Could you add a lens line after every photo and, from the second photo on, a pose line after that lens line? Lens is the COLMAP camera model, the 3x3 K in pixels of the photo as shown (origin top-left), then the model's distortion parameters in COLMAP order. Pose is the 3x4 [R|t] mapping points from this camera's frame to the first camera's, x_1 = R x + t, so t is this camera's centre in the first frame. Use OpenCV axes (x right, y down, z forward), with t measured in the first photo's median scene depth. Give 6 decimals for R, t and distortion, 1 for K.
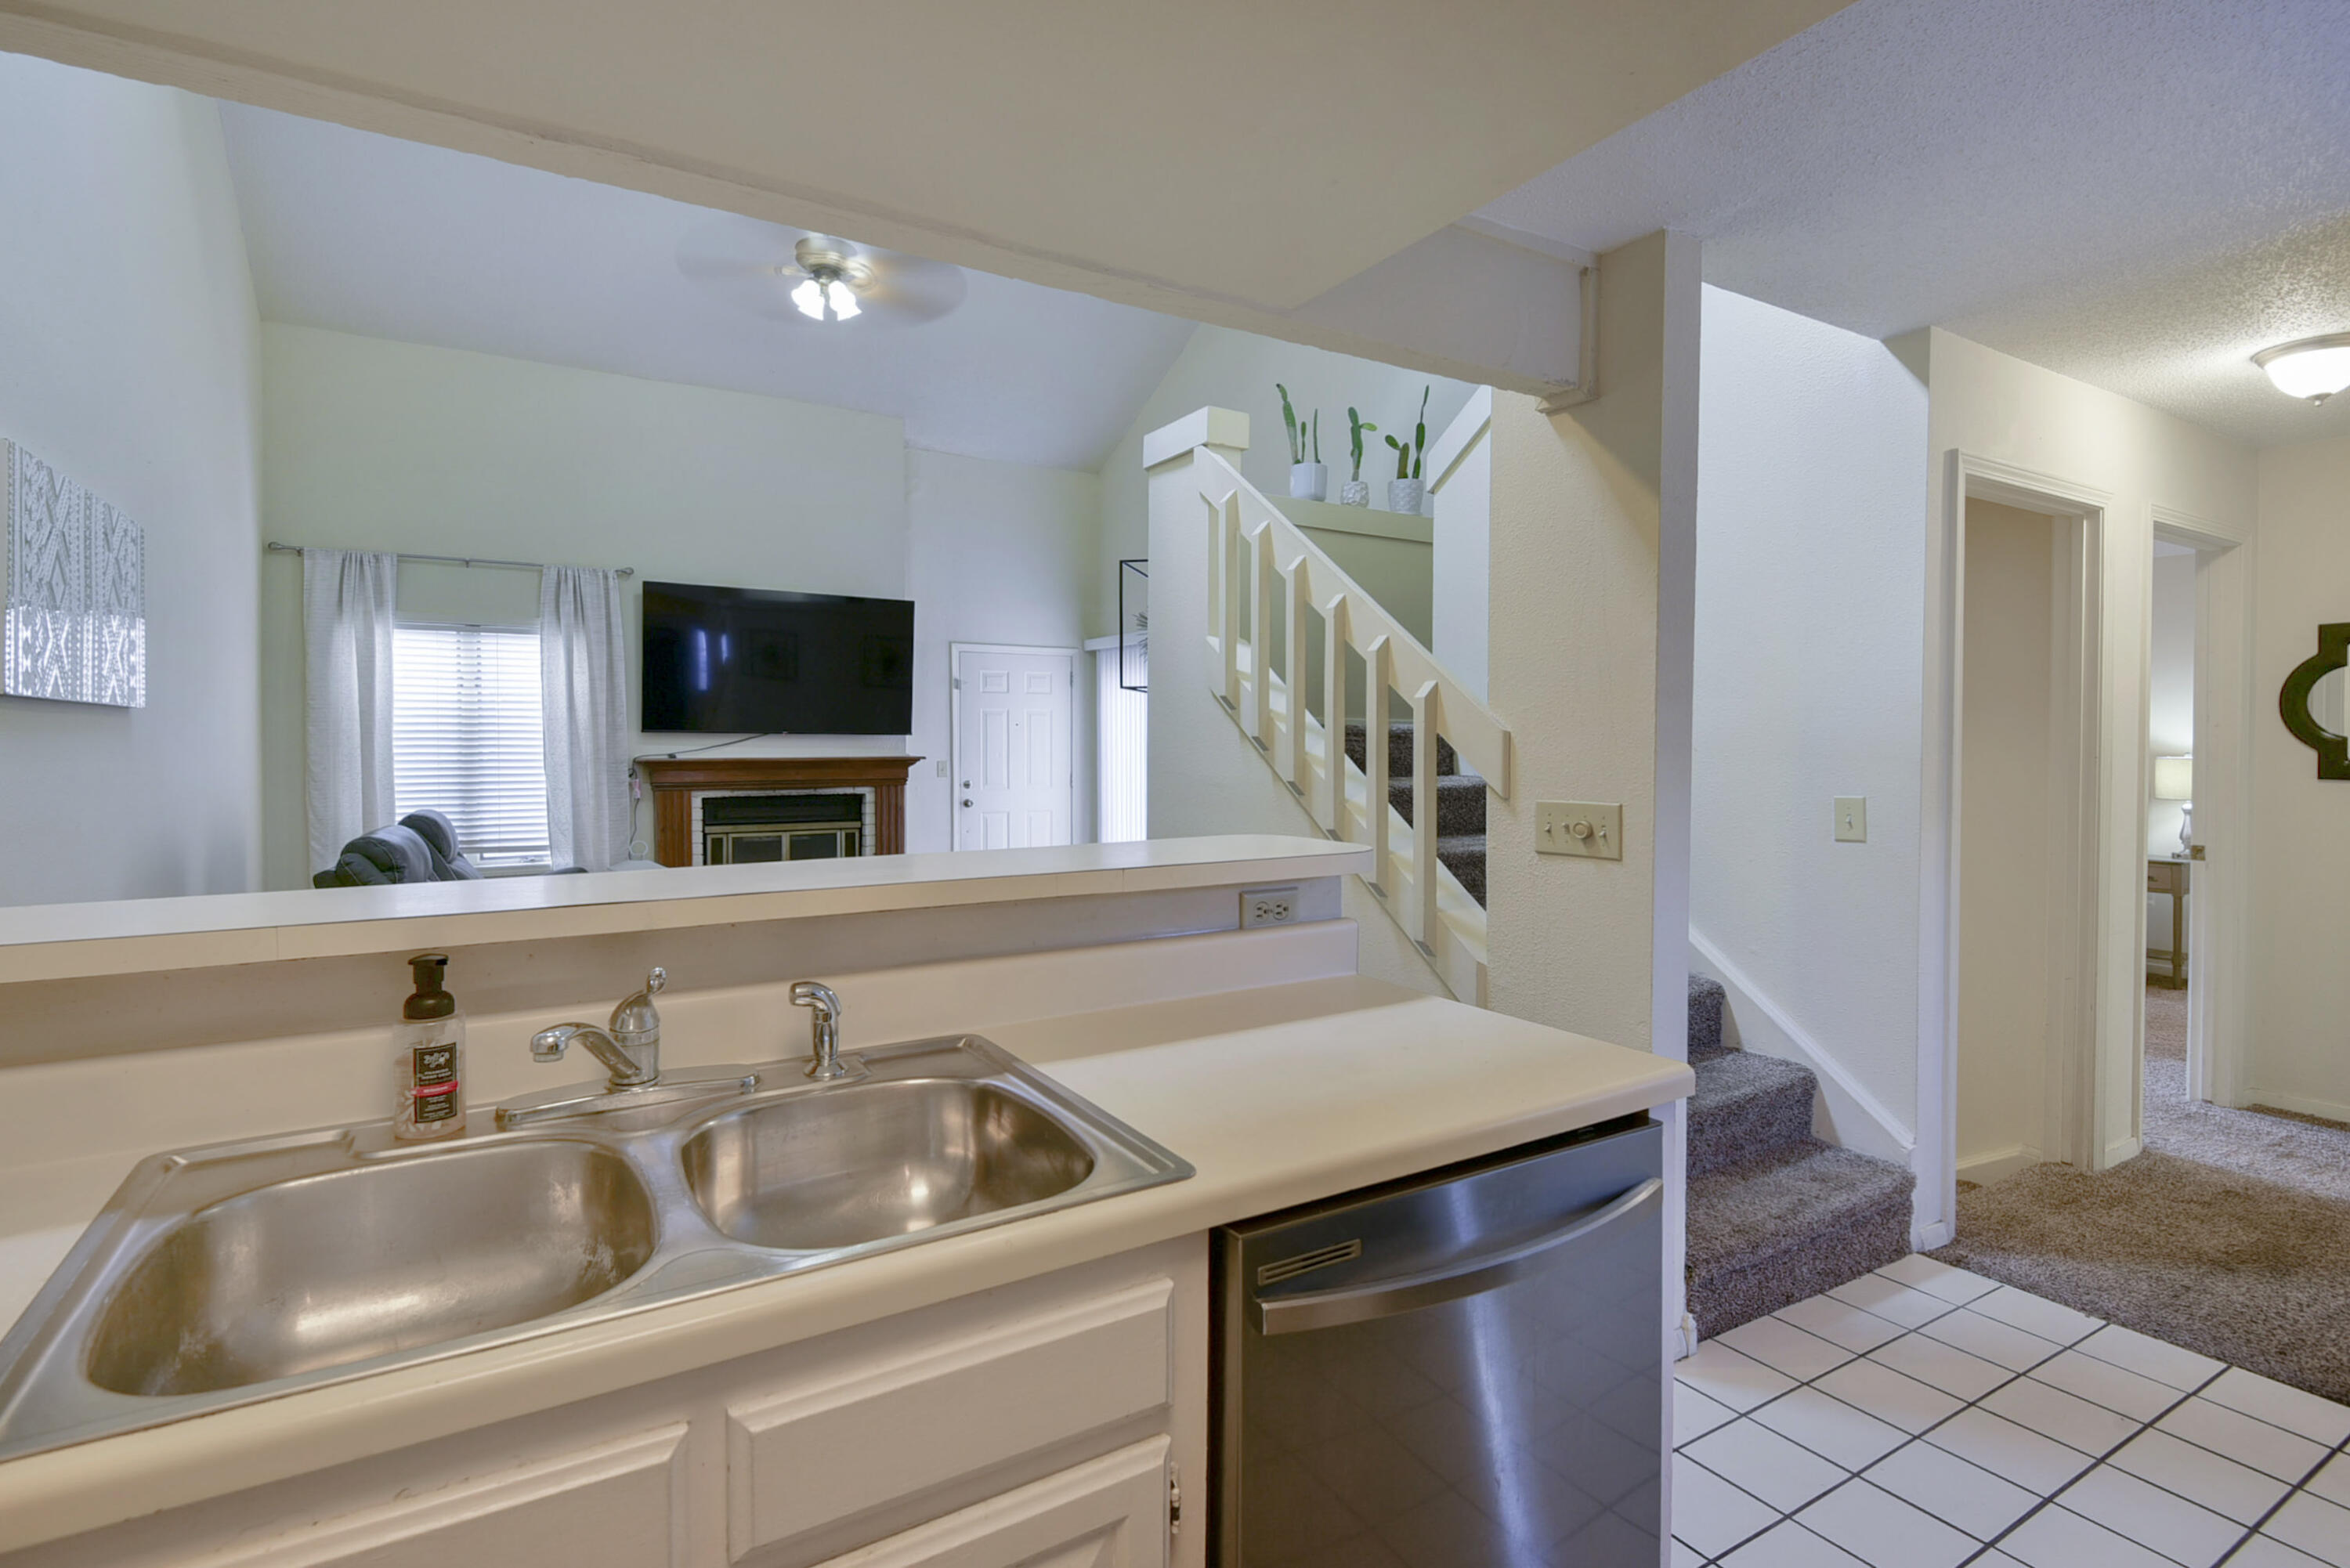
lens RADIAL K [[1094.7, 0, 1132.7], [0, 1094.7, 773.9], [0, 0, 1]] dist [0.034708, -0.023951]
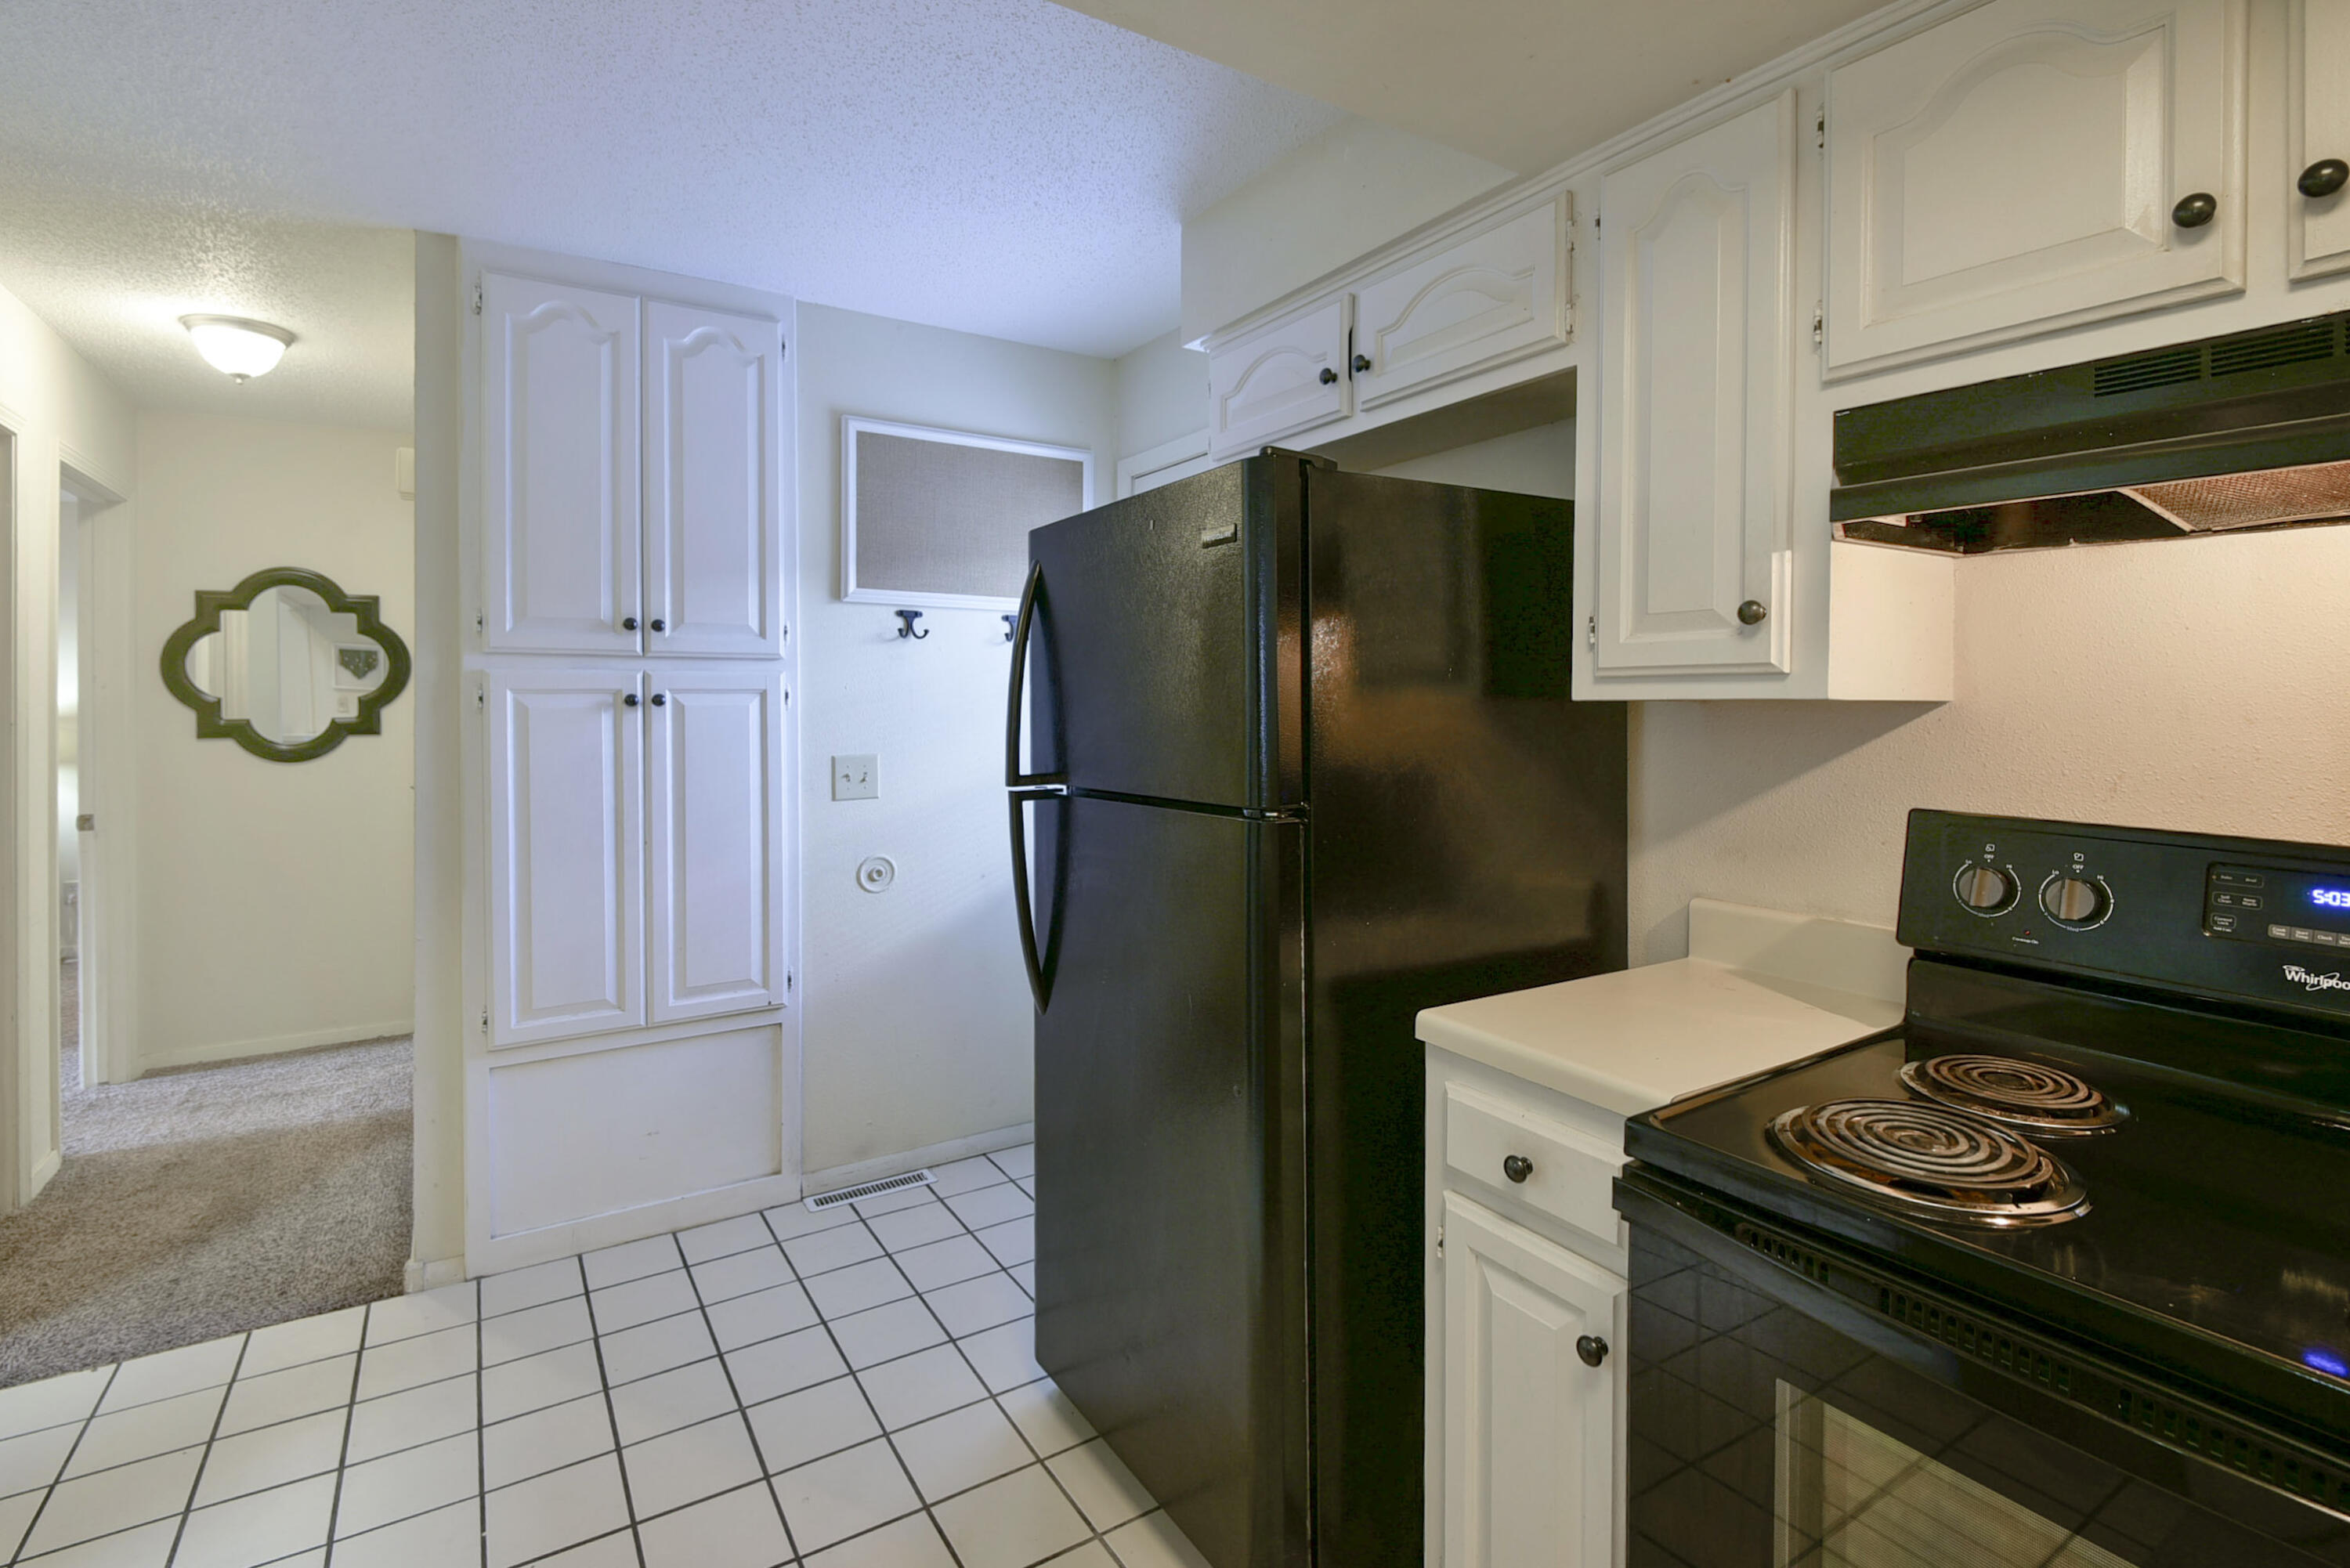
lens RADIAL K [[1131.3, 0, 1180.4], [0, 1131.3, 713.2], [0, 0, 1]] dist [0.000048, -0.000949]
pose [[-0.044671, -0.011736, 0.998933, -0.043149], [0.030371, 0.999453, 0.013100, -0.007256], [-0.998540, 0.030924, -0.044290, 0.152286]]
